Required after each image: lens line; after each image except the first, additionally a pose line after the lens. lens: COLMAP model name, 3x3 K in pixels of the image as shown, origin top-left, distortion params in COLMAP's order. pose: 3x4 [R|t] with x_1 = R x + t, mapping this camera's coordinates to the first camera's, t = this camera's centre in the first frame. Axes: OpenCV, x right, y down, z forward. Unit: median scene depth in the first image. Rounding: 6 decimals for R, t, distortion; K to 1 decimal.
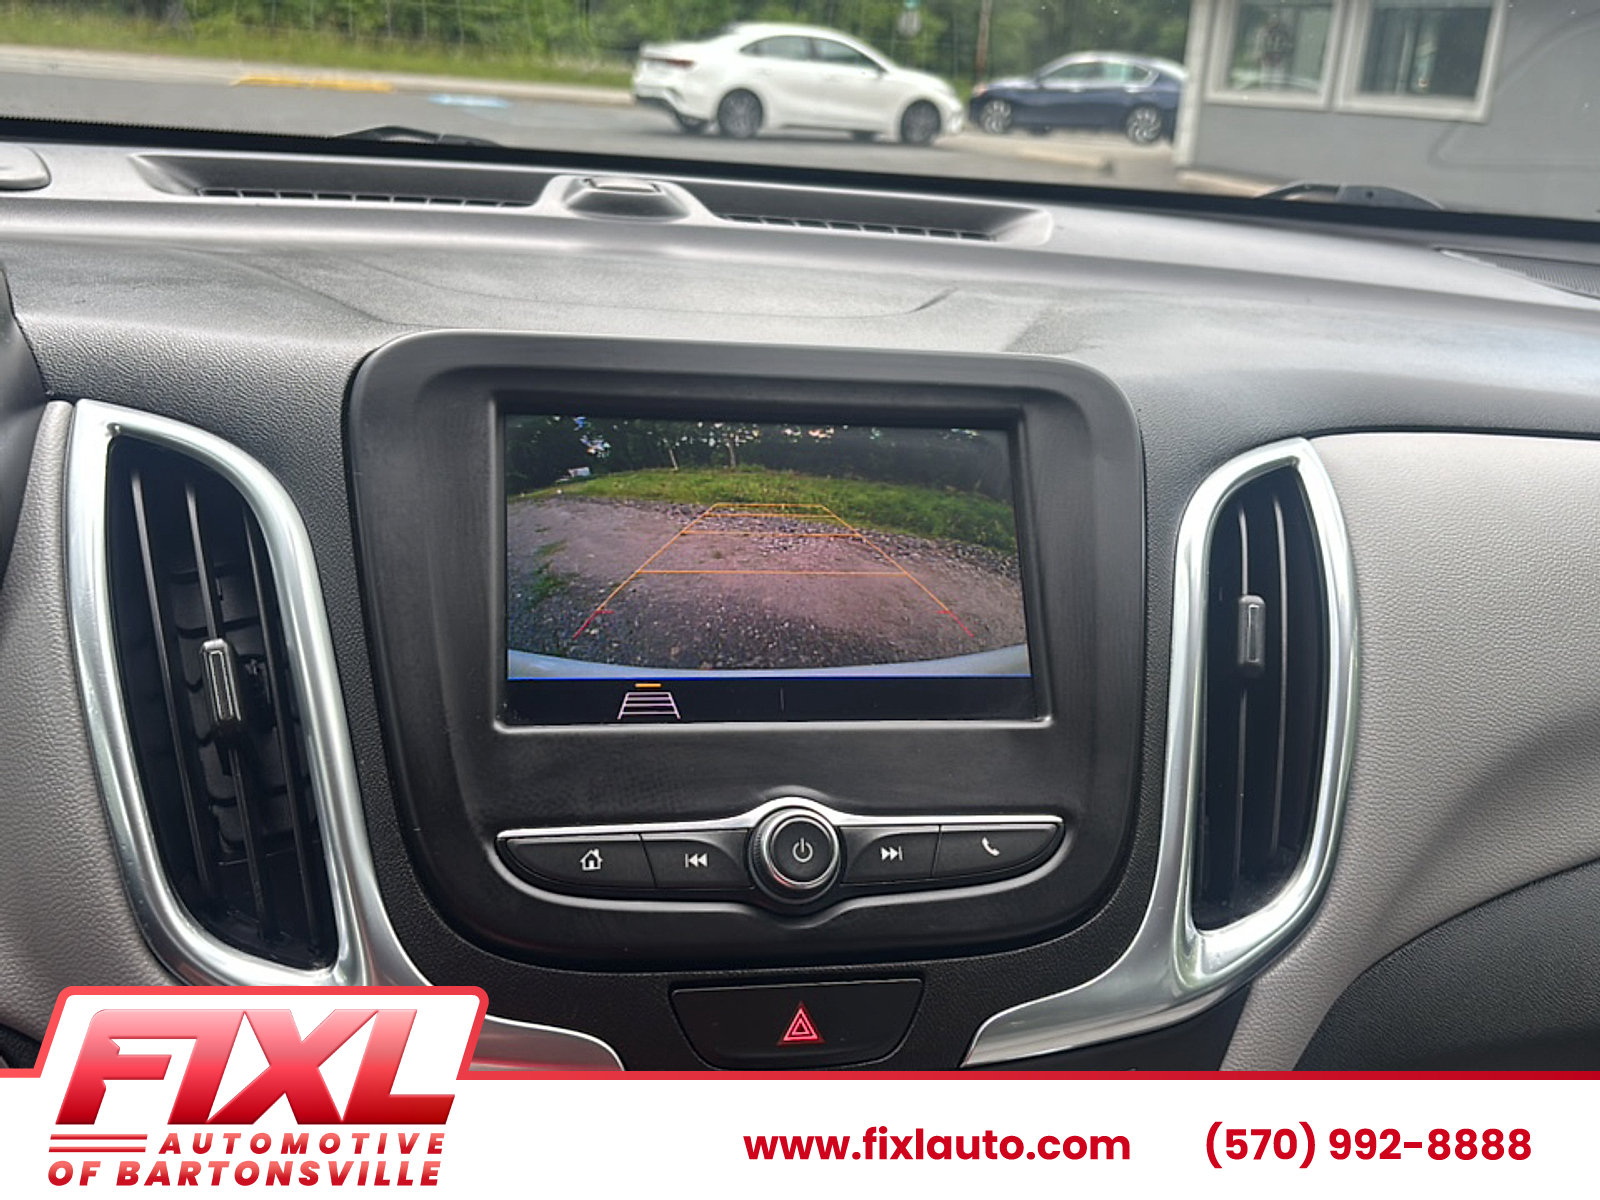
lens RADIAL K [[1419.0, 0, 800.0], [0, 1419.0, 600.0], [0, 0, 1]] dist [0.040039, -0.029512]
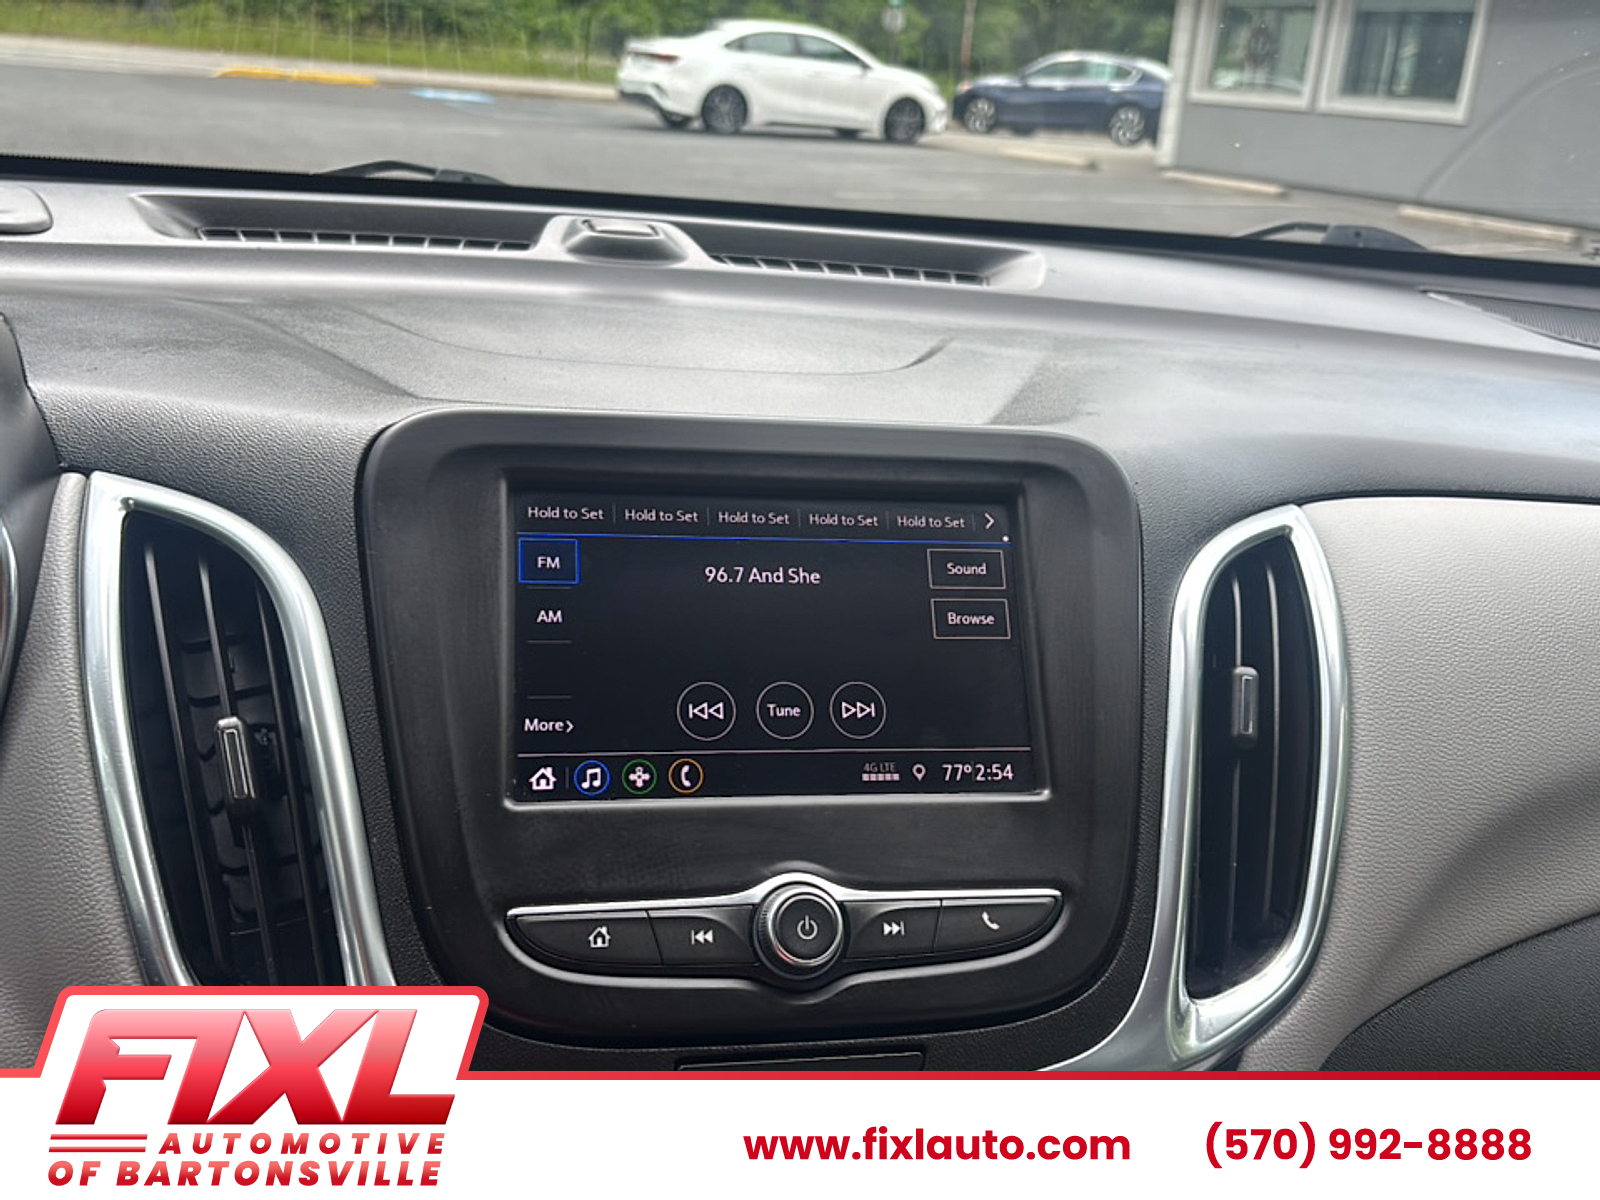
lens RADIAL K [[1417.9, 0, 795.0], [0, 1417.9, 598.1], [0, 0, 1]] dist [0.037214, -0.017422]
pose [[0.999933, 0.006008, 0.009867, -0.016071], [-0.006033, 0.999979, 0.002493, -0.054819], [-0.009851, -0.002553, 0.999948, -0.015618]]
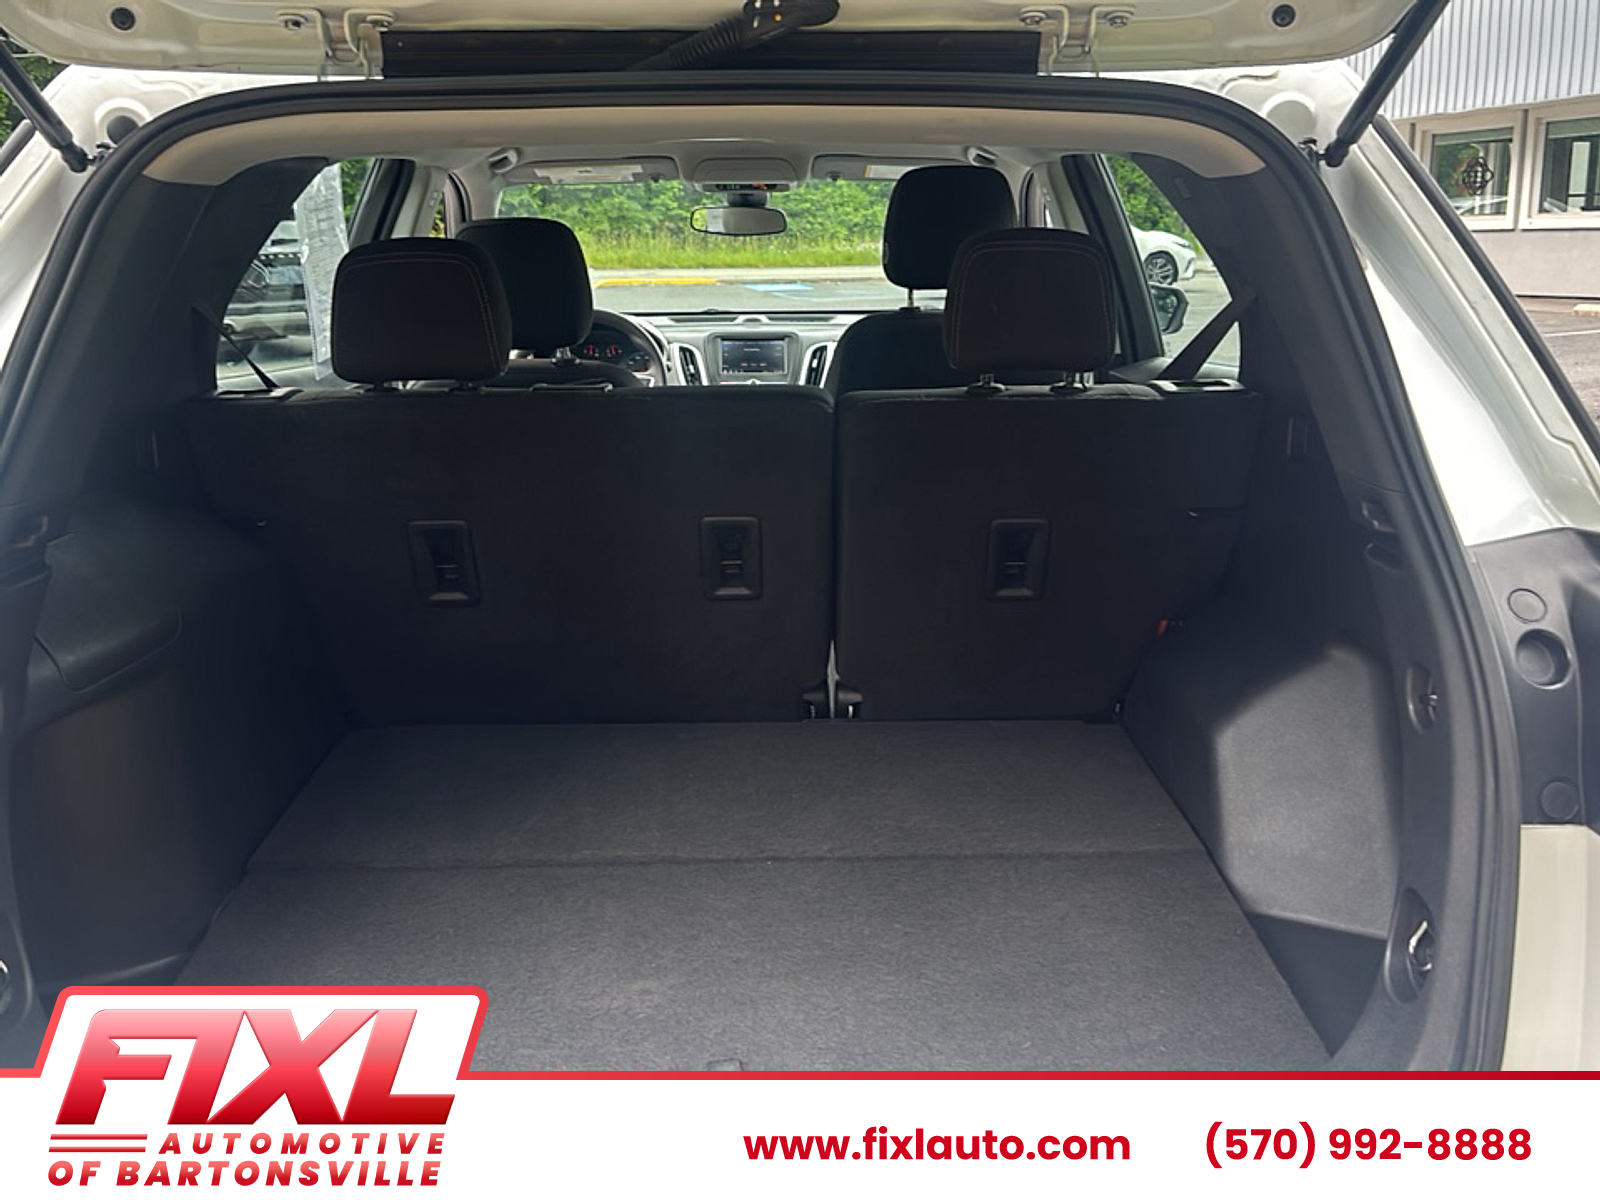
lens RADIAL K [[1466.5, 0, 802.6], [0, 1466.5, 601.4], [0, 0, 1]] dist [0.095332, -0.001517]
pose [[0.976057, -0.029742, -0.215473, 1.994205], [0.004795, 0.993309, -0.115389, 2.299238], [0.217463, 0.111594, 0.969668, -6.858865]]
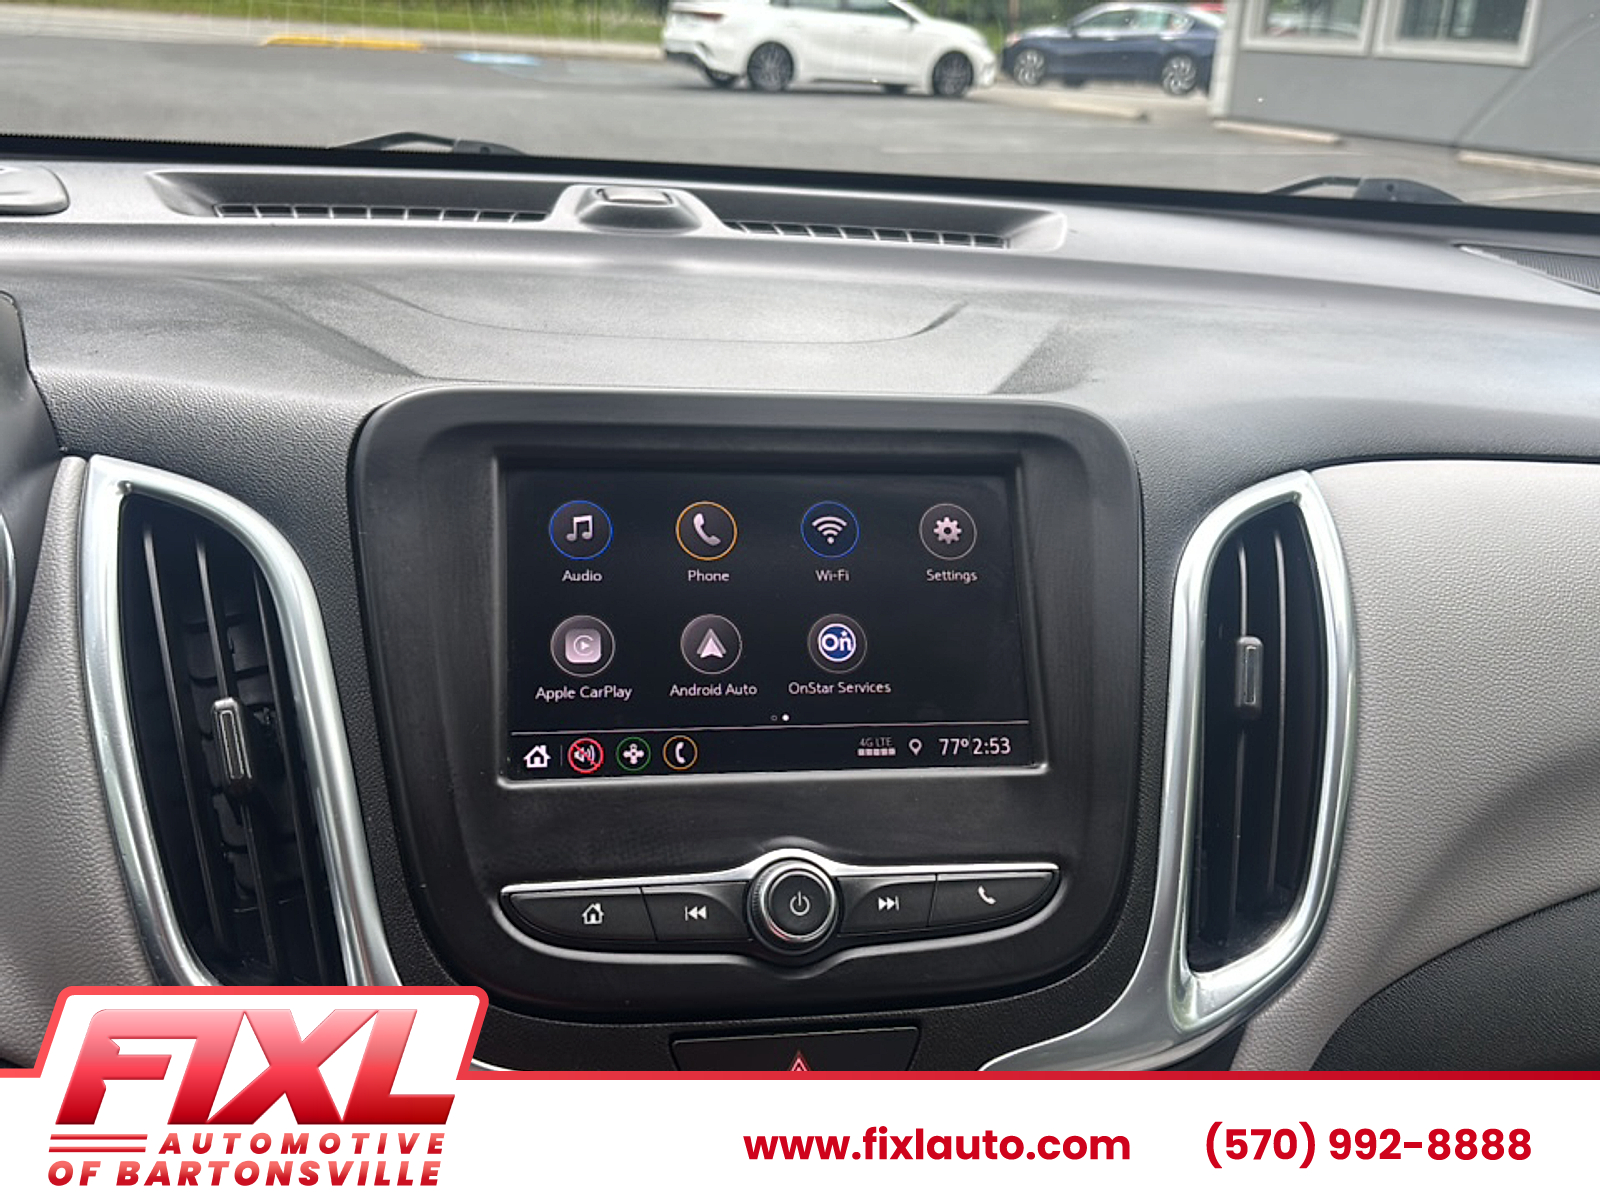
lens RADIAL K [[1416.2, 0, 805.6], [0, 1416.2, 596.6], [0, 0, 1]] dist [0.033294, -0.013443]
pose [[0.999788, -0.004856, -0.019994, 0.024092], [0.005436, 0.999564, 0.029018, -0.064506], [0.019844, -0.029121, 0.999379, -0.009564]]
